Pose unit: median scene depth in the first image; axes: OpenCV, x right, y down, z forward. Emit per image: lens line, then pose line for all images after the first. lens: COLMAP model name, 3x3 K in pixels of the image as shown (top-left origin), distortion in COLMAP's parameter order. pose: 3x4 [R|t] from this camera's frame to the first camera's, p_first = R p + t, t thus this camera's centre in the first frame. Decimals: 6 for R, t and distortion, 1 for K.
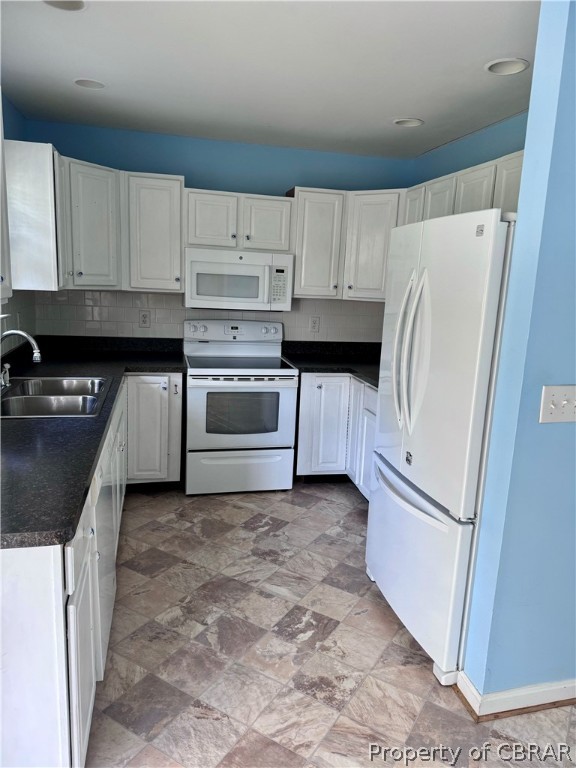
lens RADIAL K [[523.4, 0, 288.0], [0, 523.4, 384.0], [0, 0, 1]] dist [0.084978, -0.124616]
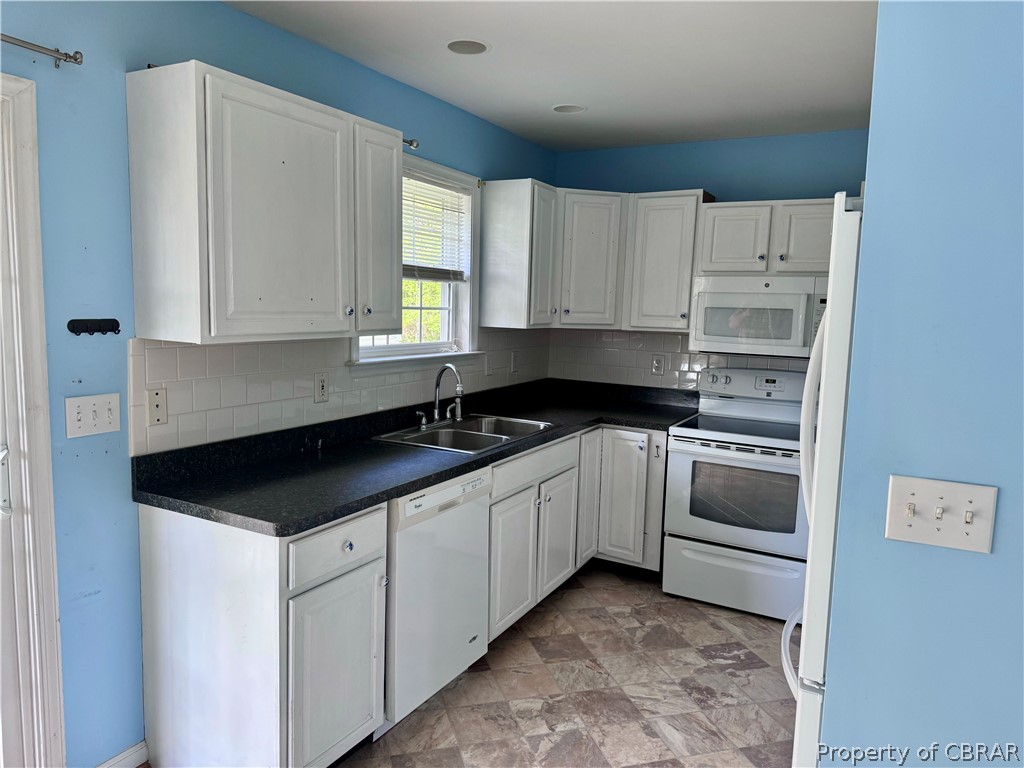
lens RADIAL K [[708.4, 0, 528.5], [0, 708.4, 388.3], [0, 0, 1]] dist [0.182685, -0.319173]
pose [[0.749774, 0.057868, -0.659158, 0.340126], [-0.127969, 0.990043, -0.058644, 0.003711], [0.649201, 0.128322, 0.749714, 0.049433]]
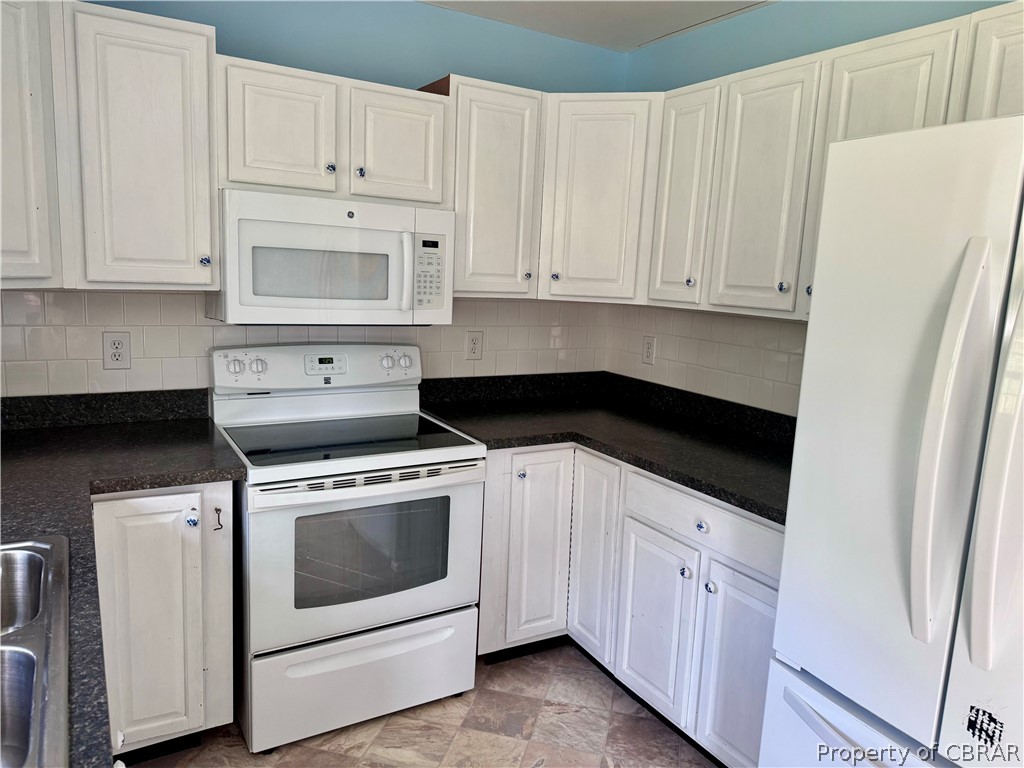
lens RADIAL K [[706.8, 0, 512.0], [0, 706.8, 384.0], [0, 0, 1]] dist [0.075206, -0.136430]
pose [[0.953206, -0.049979, 0.298161, -0.151386], [0.055843, 0.998377, -0.011176, -0.077488], [-0.297118, 0.027304, 0.954450, 0.370900]]
